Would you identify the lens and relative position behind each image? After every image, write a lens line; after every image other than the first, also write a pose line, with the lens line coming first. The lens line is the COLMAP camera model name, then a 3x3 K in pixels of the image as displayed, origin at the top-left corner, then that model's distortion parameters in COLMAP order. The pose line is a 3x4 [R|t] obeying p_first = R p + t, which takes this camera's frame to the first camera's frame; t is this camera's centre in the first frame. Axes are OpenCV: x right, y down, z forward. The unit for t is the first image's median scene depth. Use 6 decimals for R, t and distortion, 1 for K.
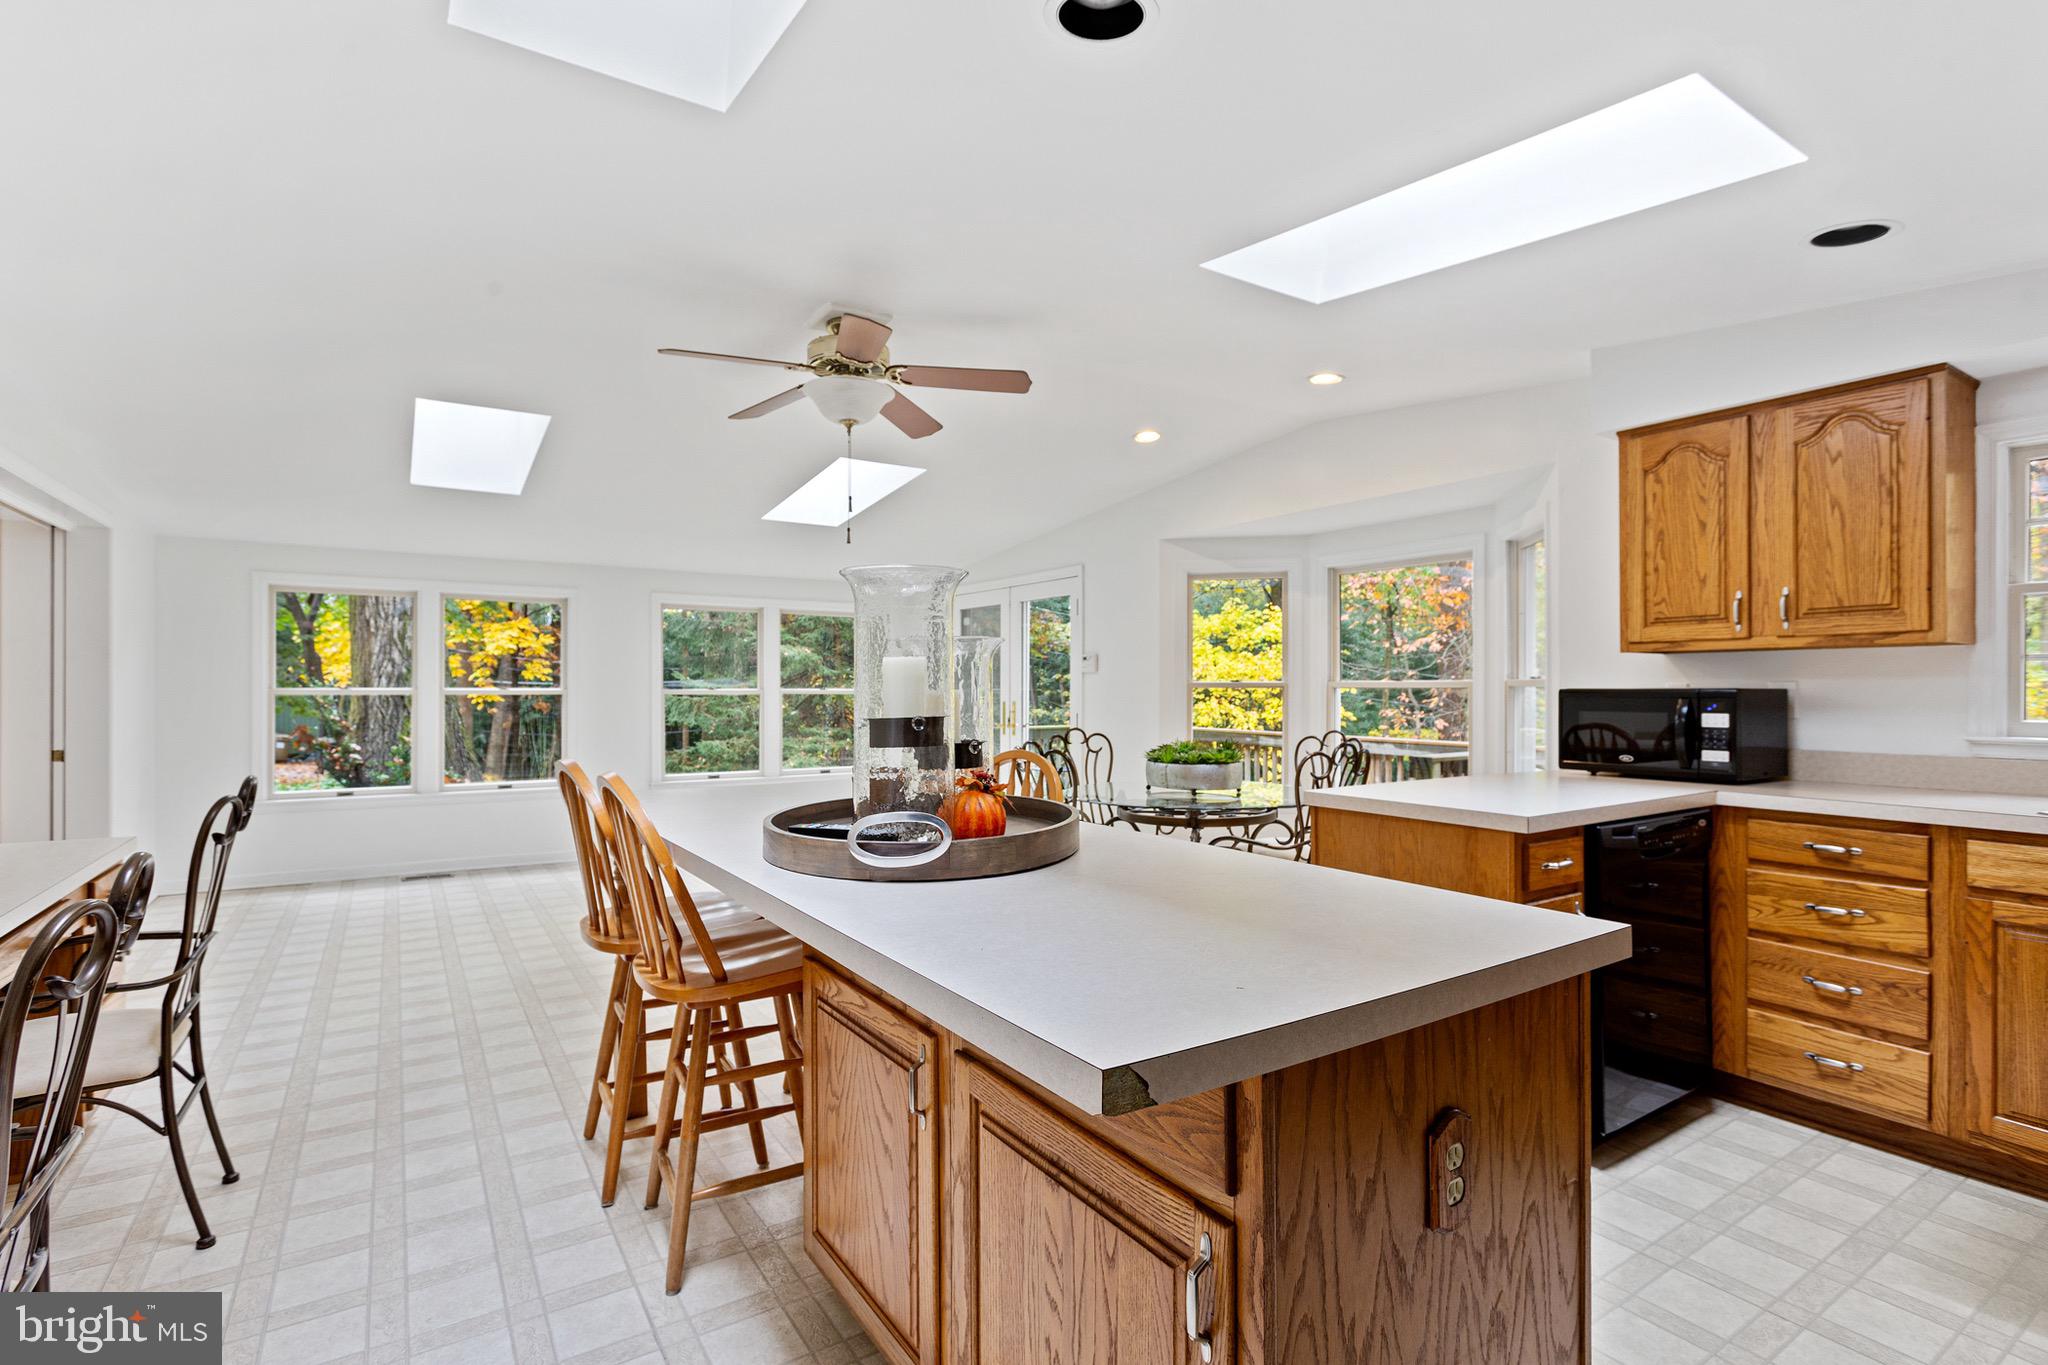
lens RADIAL K [[969.4, 0, 1020.9], [0, 969.4, 693.0], [0, 0, 1]] dist [0.004041, 0.000020]
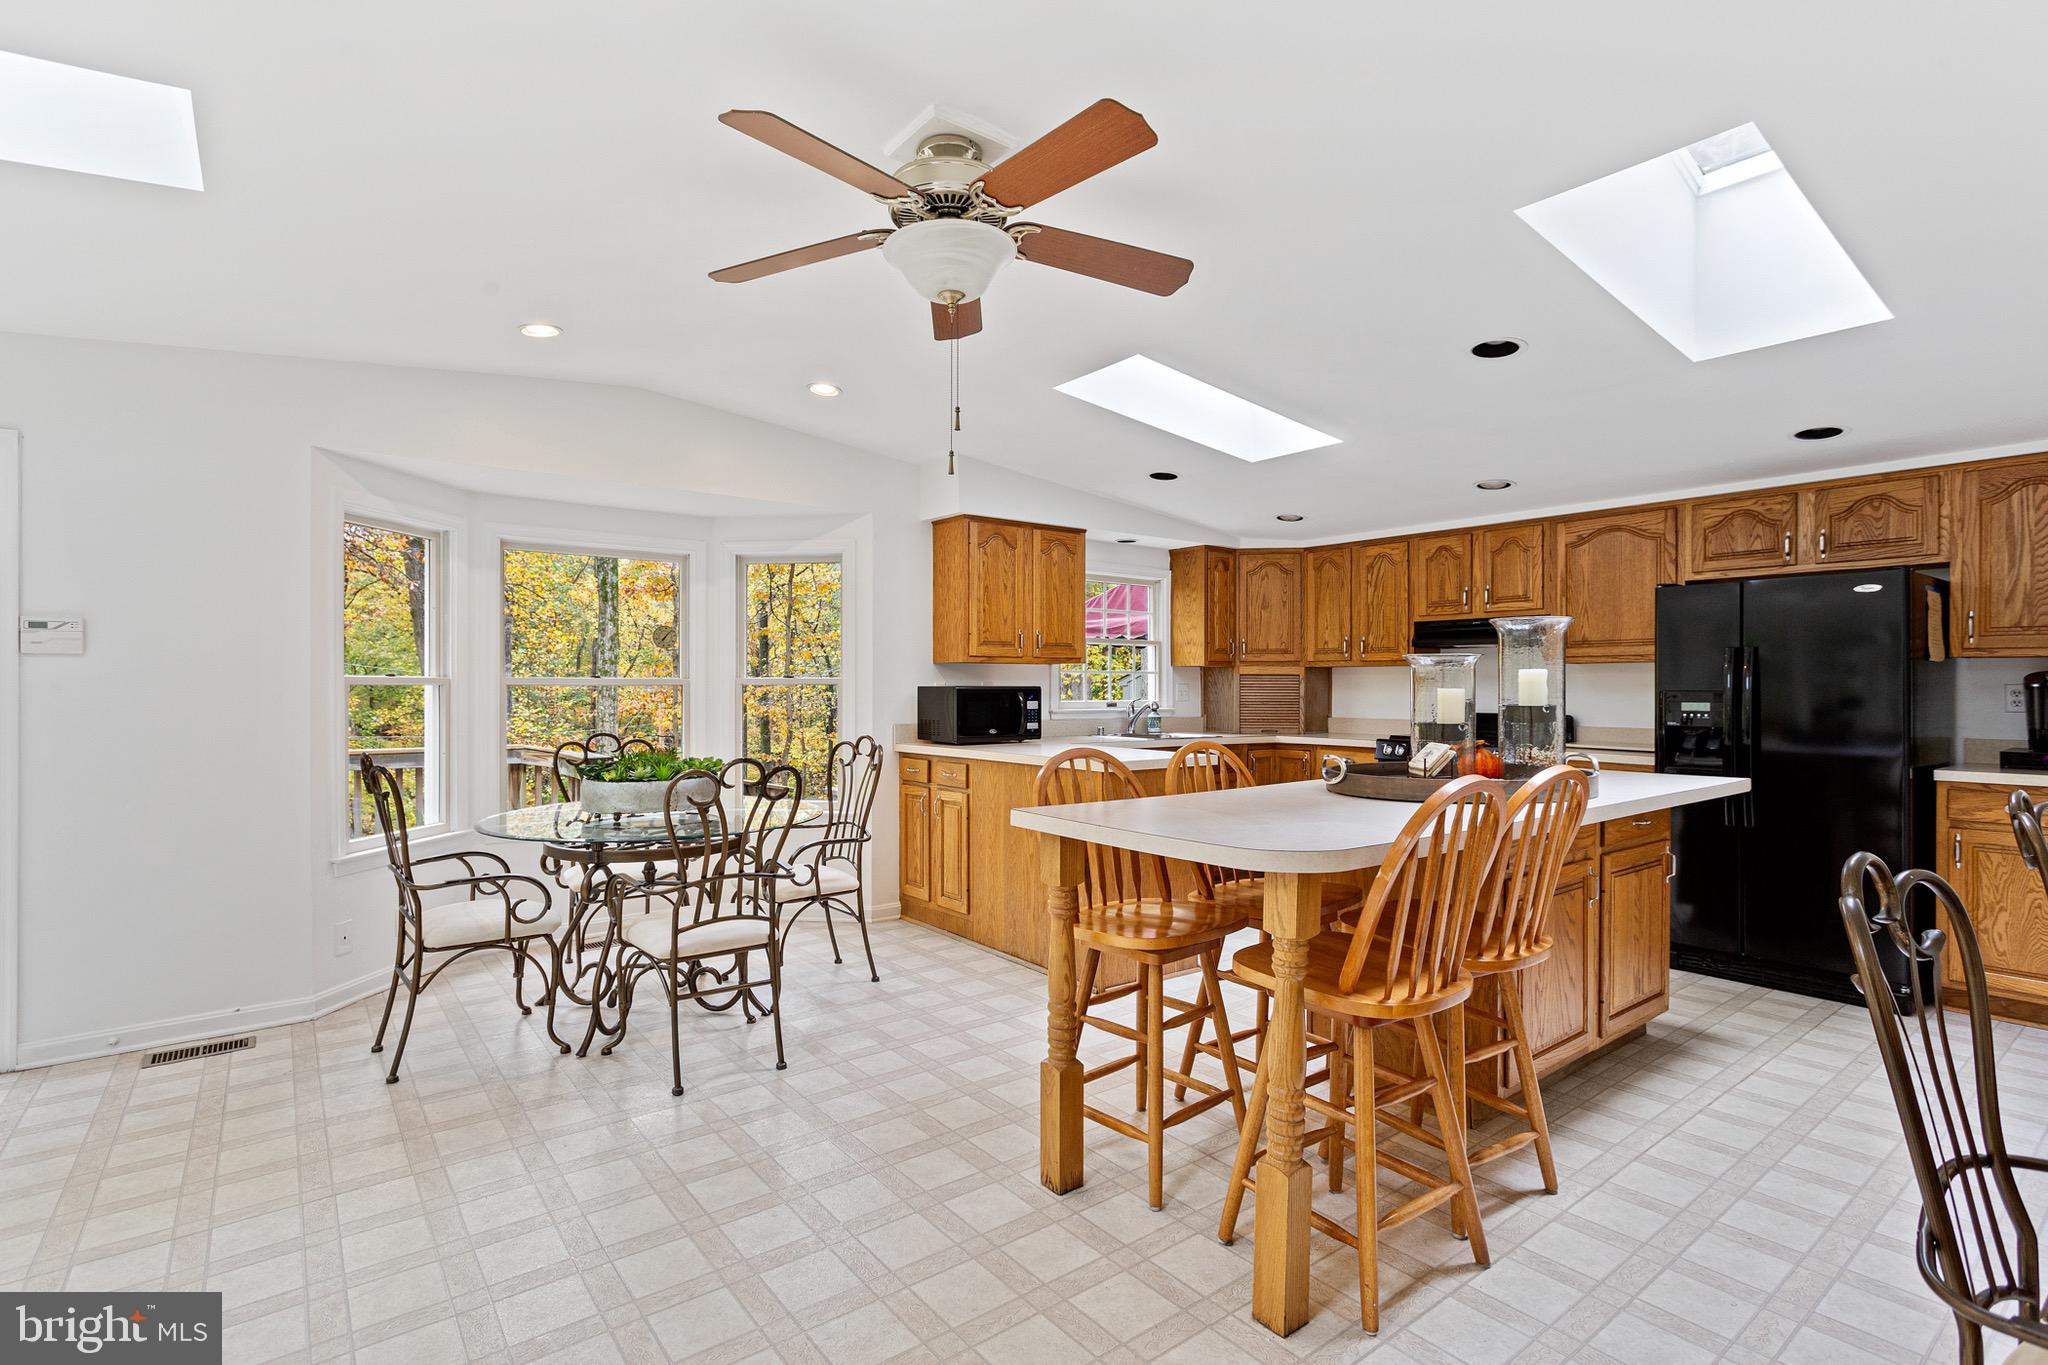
lens RADIAL K [[973.0, 0, 1019.9], [0, 973.0, 679.7], [0, 0, 1]] dist [0.002593, 0.002407]
pose [[-0.079907, 0.007178, 0.996776, -1.064416], [0.003265, 0.999971, -0.006939, -0.004649], [-0.996797, 0.002700, -0.079928, 1.240253]]
